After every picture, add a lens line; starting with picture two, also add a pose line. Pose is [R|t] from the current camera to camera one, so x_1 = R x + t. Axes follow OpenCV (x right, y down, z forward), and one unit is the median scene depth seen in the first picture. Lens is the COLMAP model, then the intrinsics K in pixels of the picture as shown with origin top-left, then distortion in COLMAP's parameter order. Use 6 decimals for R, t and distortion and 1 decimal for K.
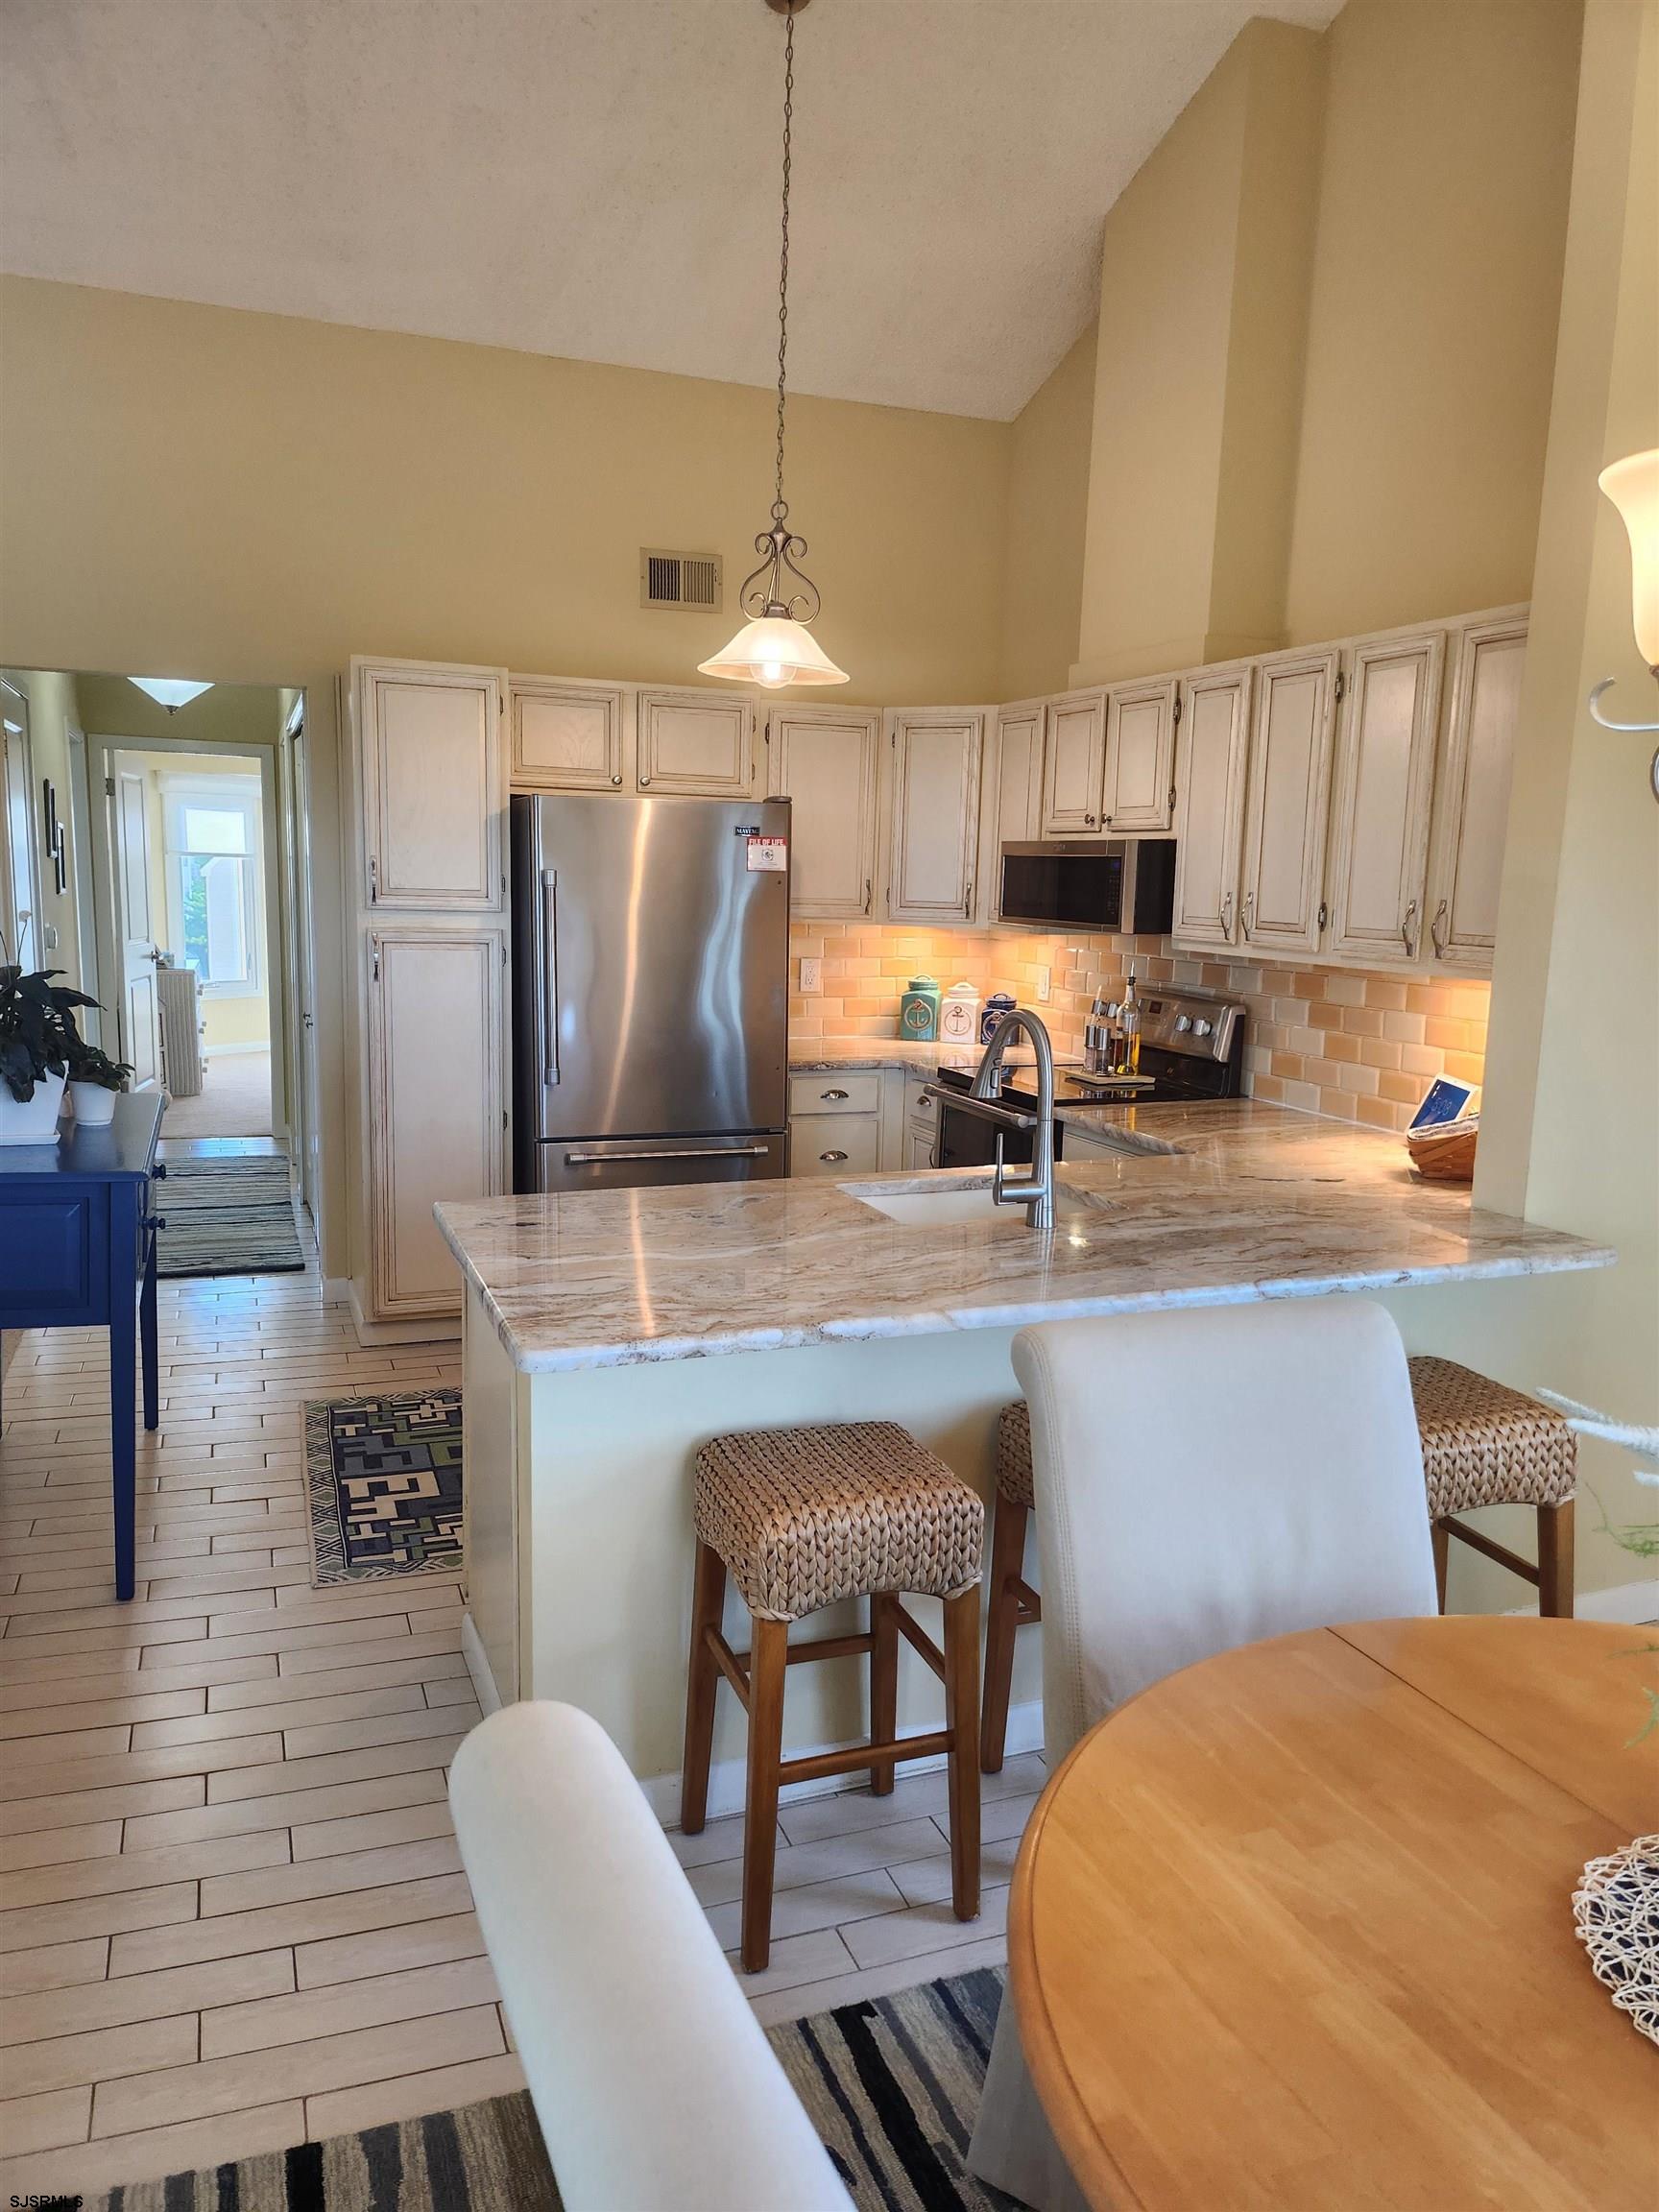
lens RADIAL K [[1547.1, 0, 814.2], [0, 1547.1, 1090.9], [0, 0, 1]] dist [0.079565, -0.091344]
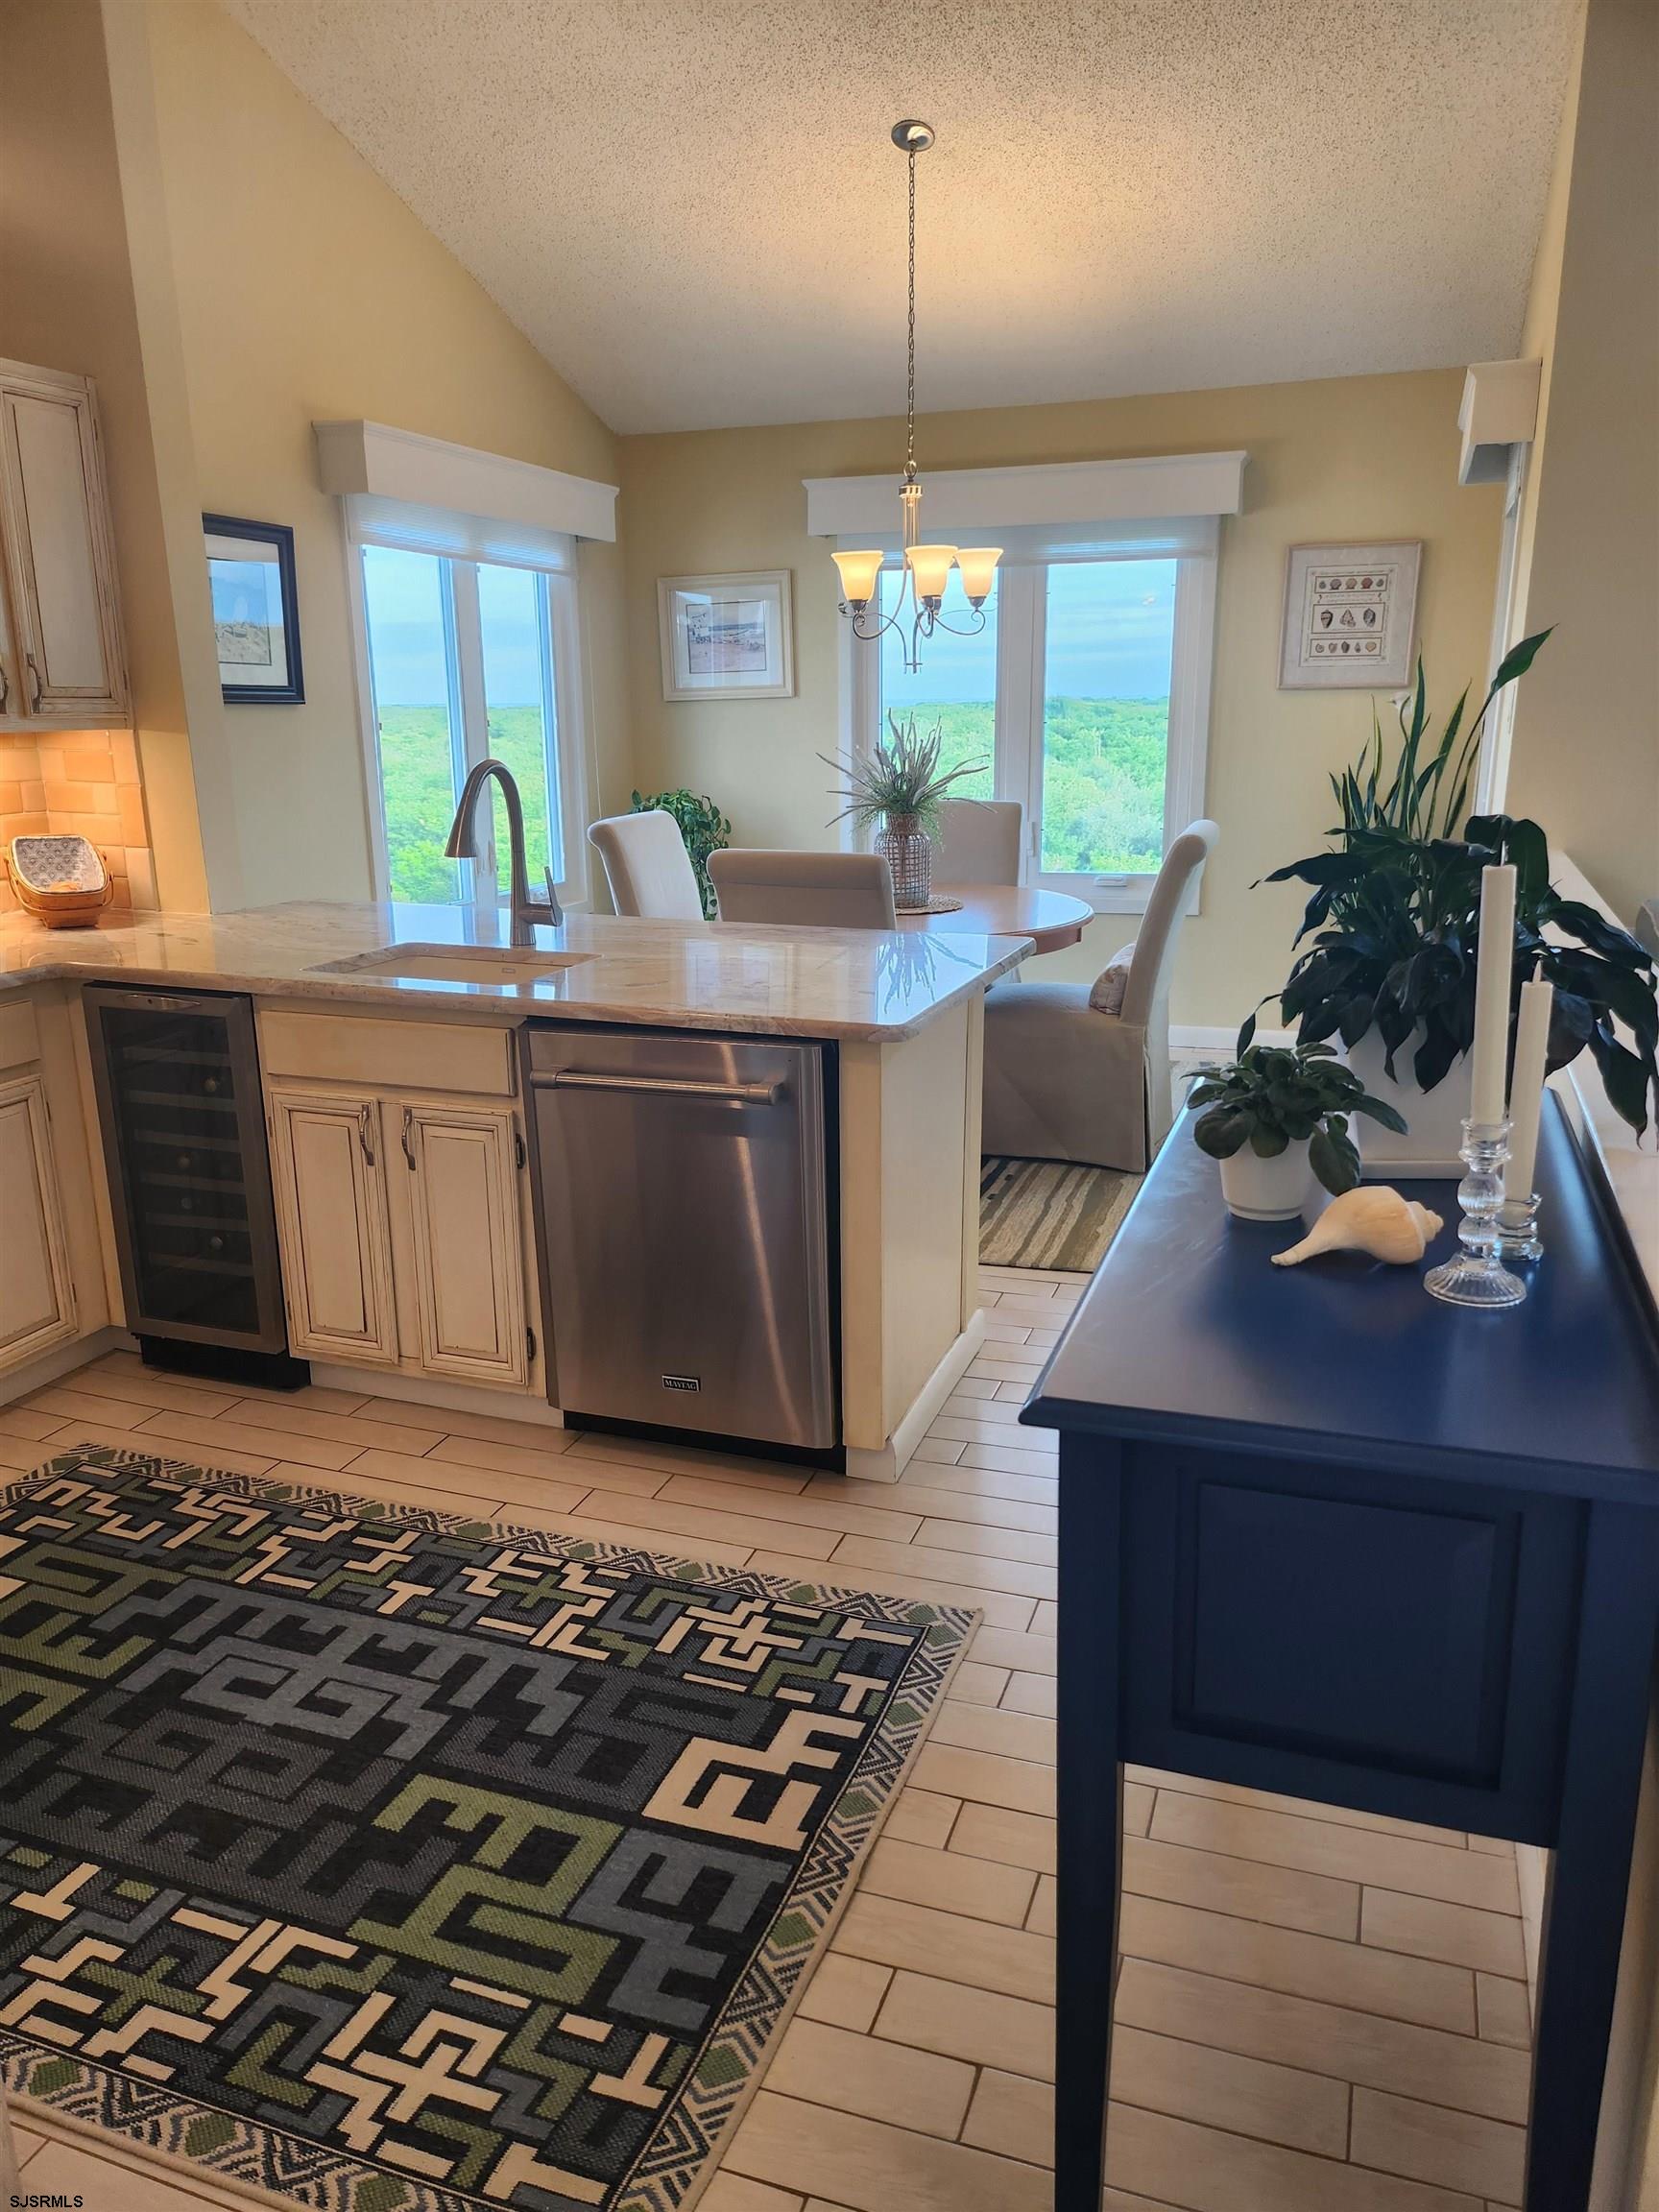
lens RADIAL K [[1551.3, 0, 837.0], [0, 1551.3, 1126.7], [0, 0, 1]] dist [0.063778, -0.077722]
pose [[-0.768657, -0.187213, 0.611651, -0.522234], [0.078720, 0.921257, 0.380904, -0.143580], [-0.634799, 0.340934, -0.693394, 1.141126]]
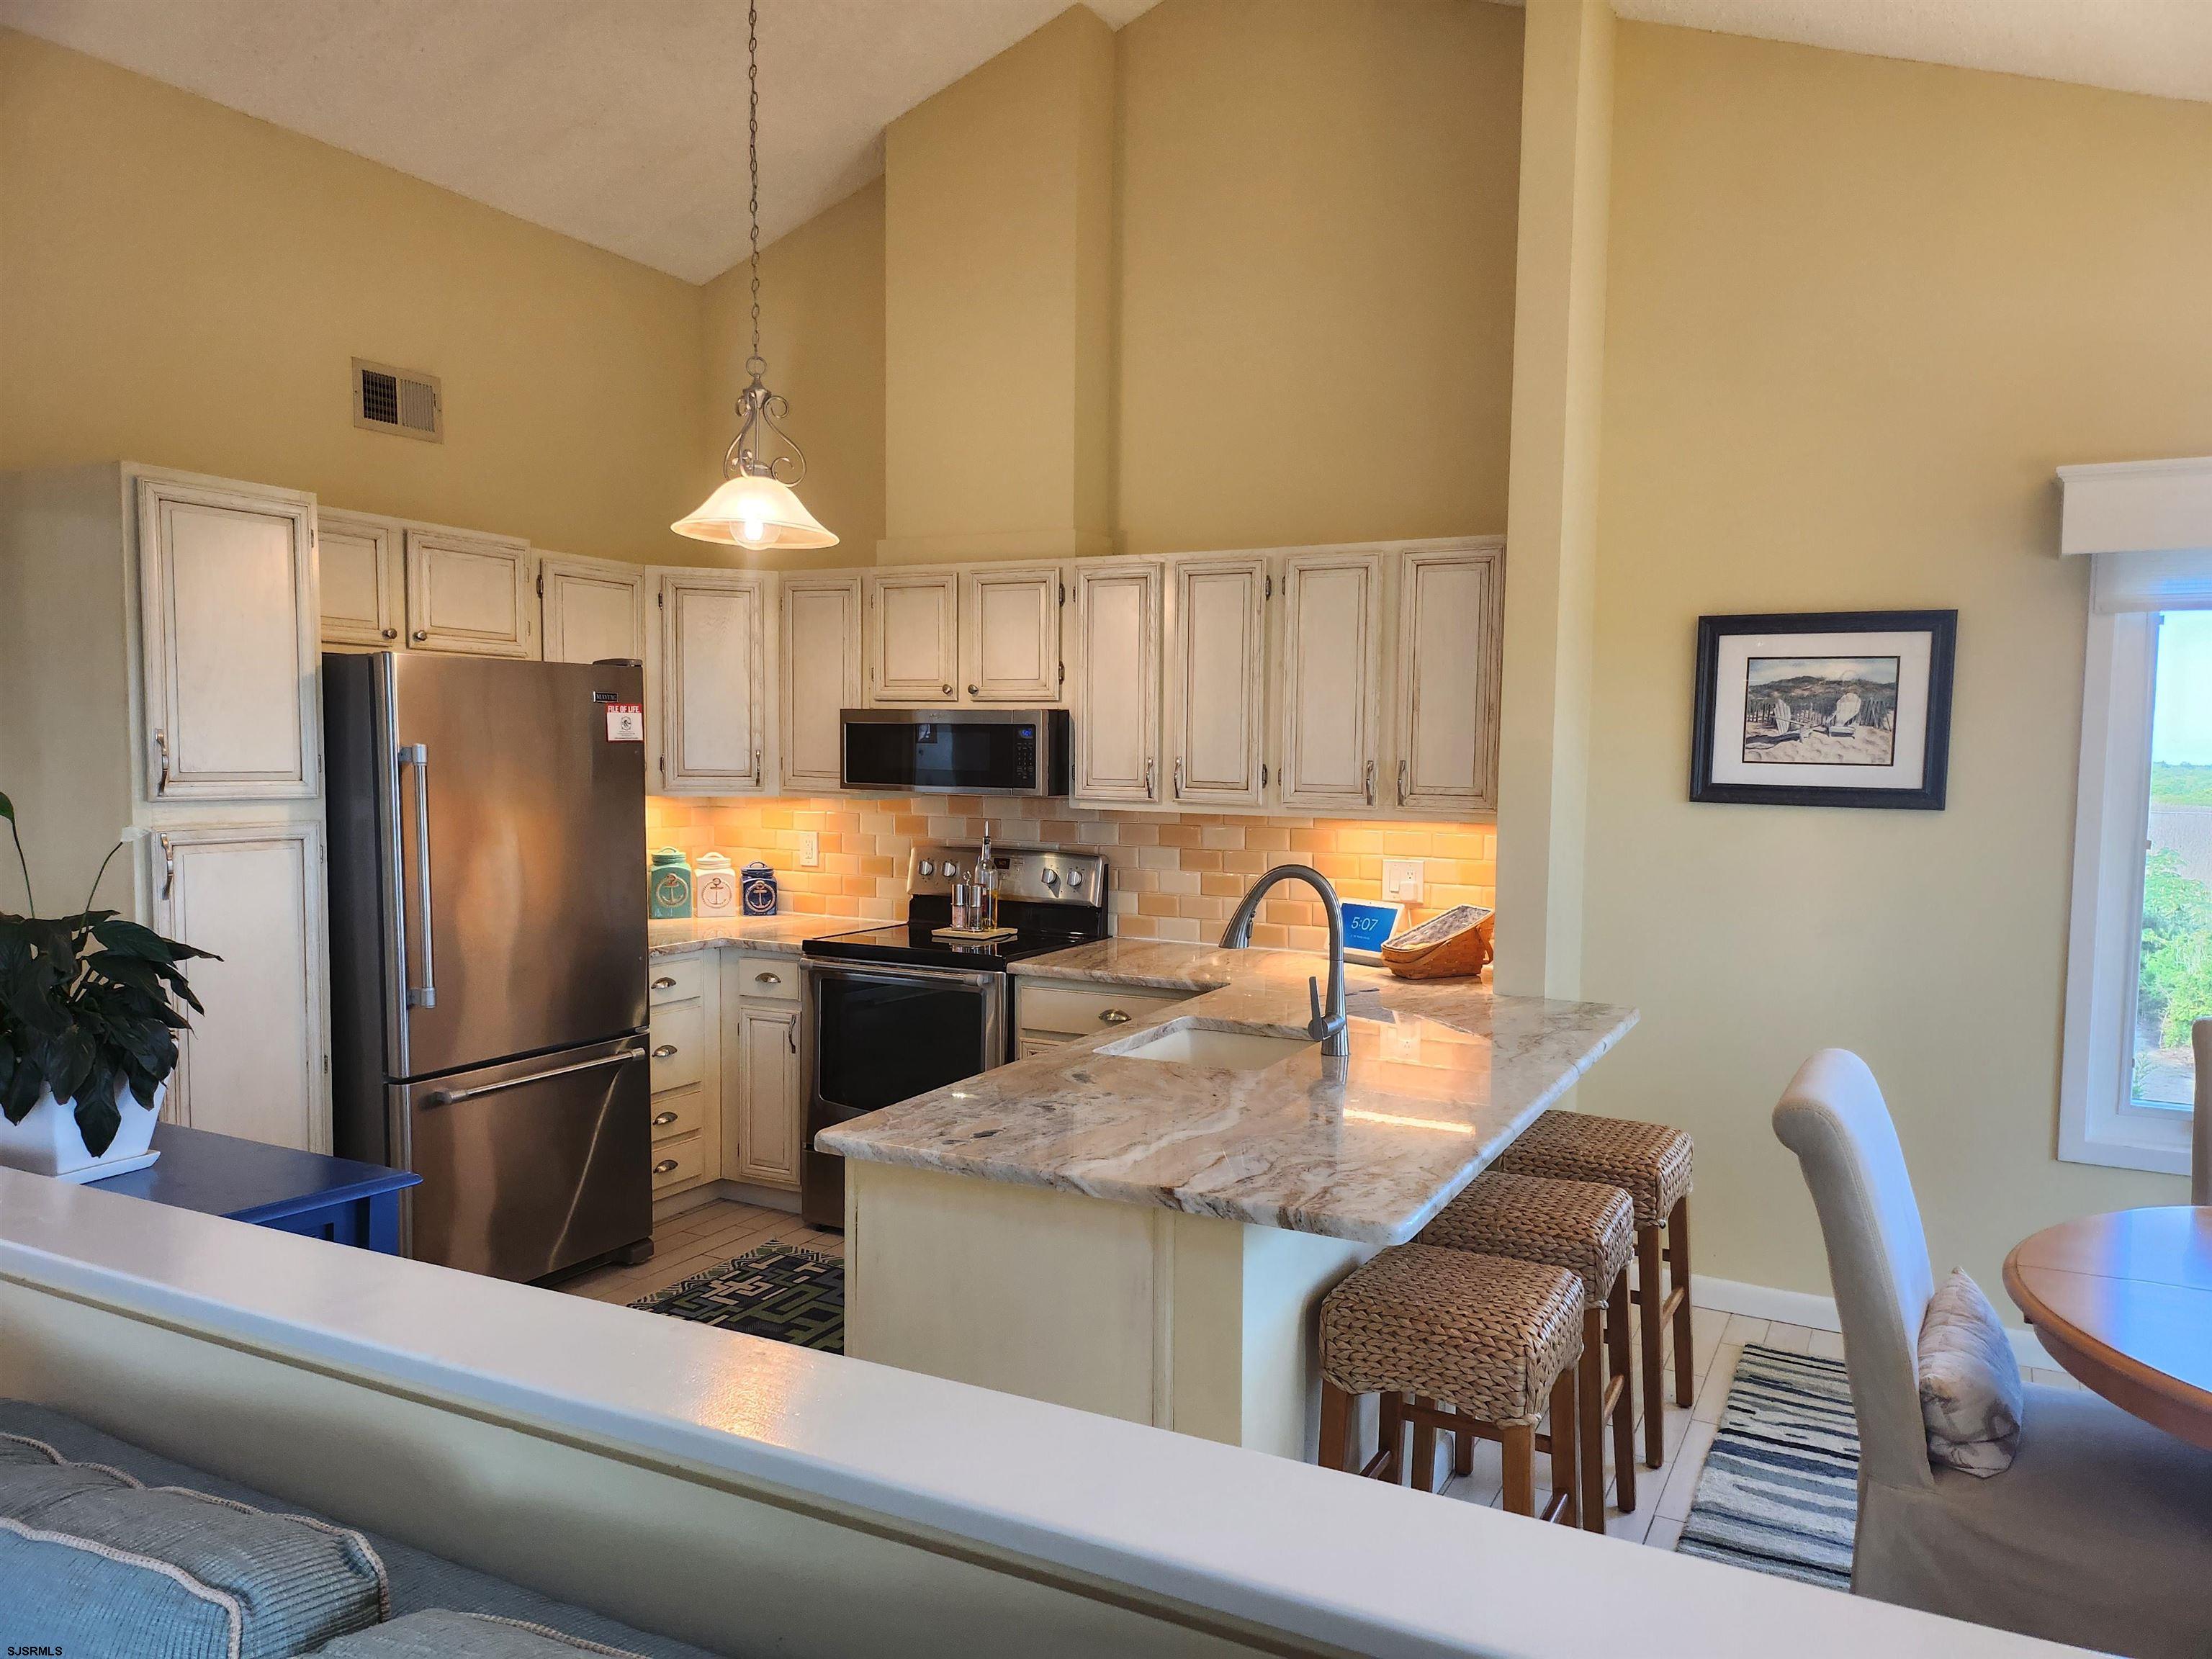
lens RADIAL K [[1553.2, 0, 1110.9], [0, 1553.2, 840.9], [0, 0, 1]] dist [0.073285, -0.079721]
pose [[0.750372, -0.056664, 0.658582, -0.475421], [0.100312, 0.994541, -0.028723, -0.034236], [-0.653360, 0.087617, 0.751960, 0.159813]]
